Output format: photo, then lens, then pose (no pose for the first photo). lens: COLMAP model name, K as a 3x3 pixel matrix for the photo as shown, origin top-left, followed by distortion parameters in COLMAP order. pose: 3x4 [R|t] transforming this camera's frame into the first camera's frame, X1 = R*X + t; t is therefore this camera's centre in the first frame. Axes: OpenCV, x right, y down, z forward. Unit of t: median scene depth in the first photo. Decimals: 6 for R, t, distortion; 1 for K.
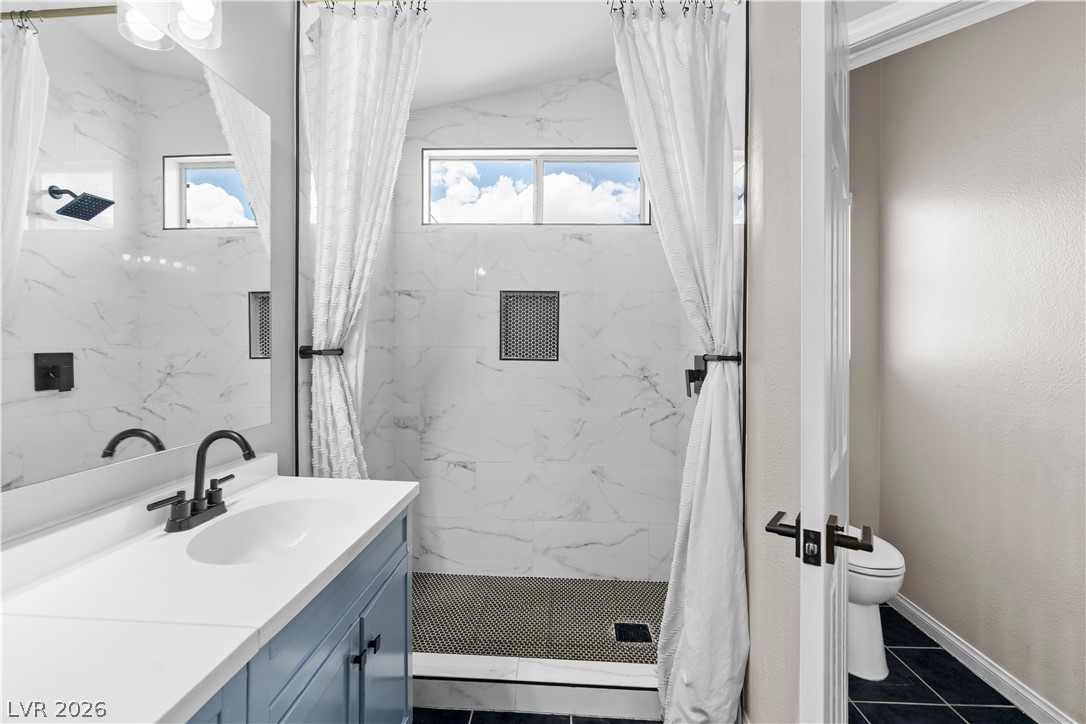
lens RADIAL K [[491.6, 0, 542.3], [0, 491.6, 355.4], [0, 0, 1]] dist [-0.007683, 0.002871]
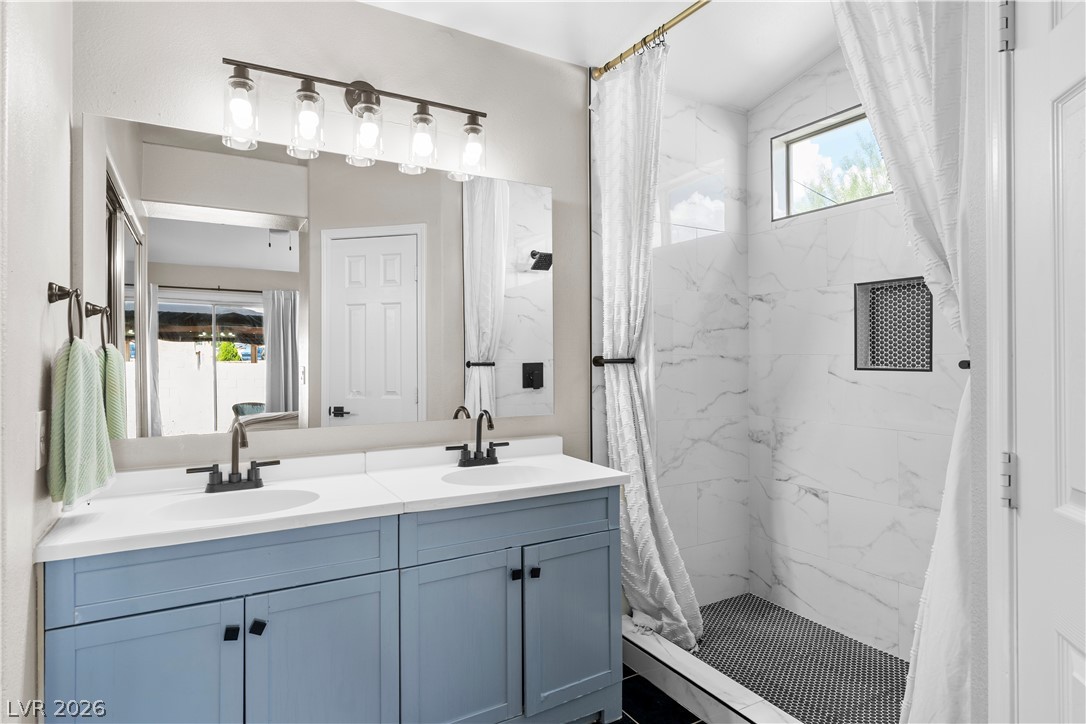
lens RADIAL K [[587.2, 0, 542.1], [0, 587.2, 363.6], [0, 0, 1]] dist [0.004071, 0.000440]
pose [[0.547666, -0.003402, -0.836690, 0.440586], [-0.001317, 0.999987, -0.004928, 0.004488], [0.836696, 0.003800, 0.547655, 0.045070]]
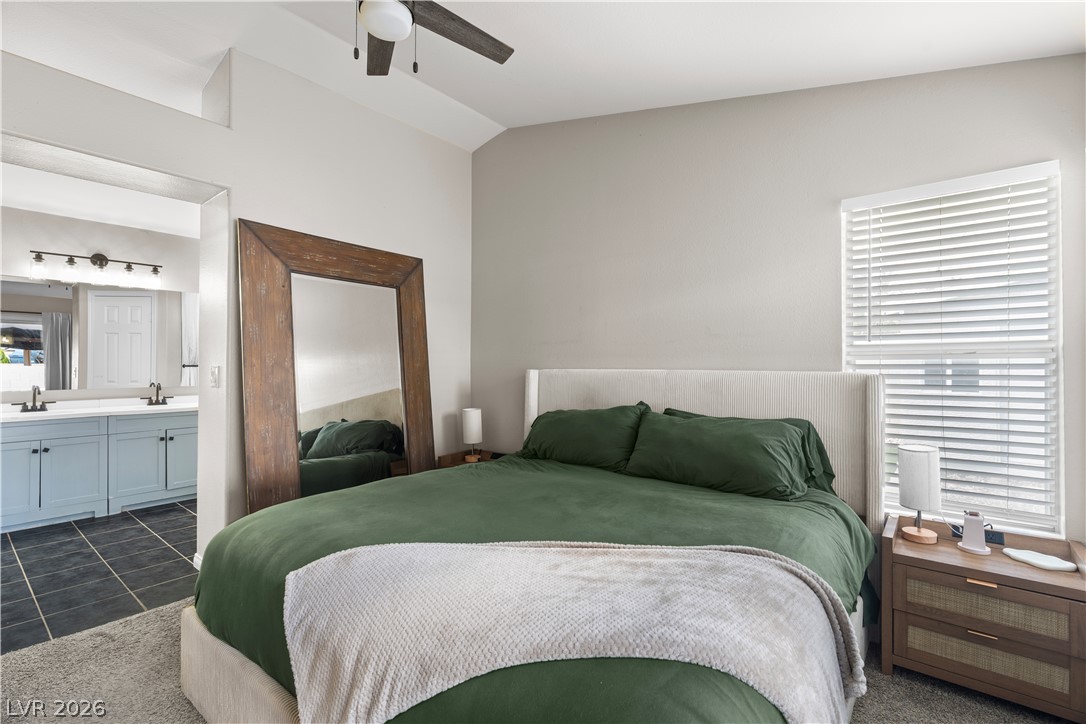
lens RADIAL K [[491.6, 0, 550.0], [0, 491.6, 361.6], [0, 0, 1]] dist [-0.007683, 0.002871]
pose [[0.812211, -0.009195, -0.583292, 1.705703], [0.000571, 0.999888, -0.014967, 0.013752], [0.583364, 0.011823, 0.812125, -0.154735]]
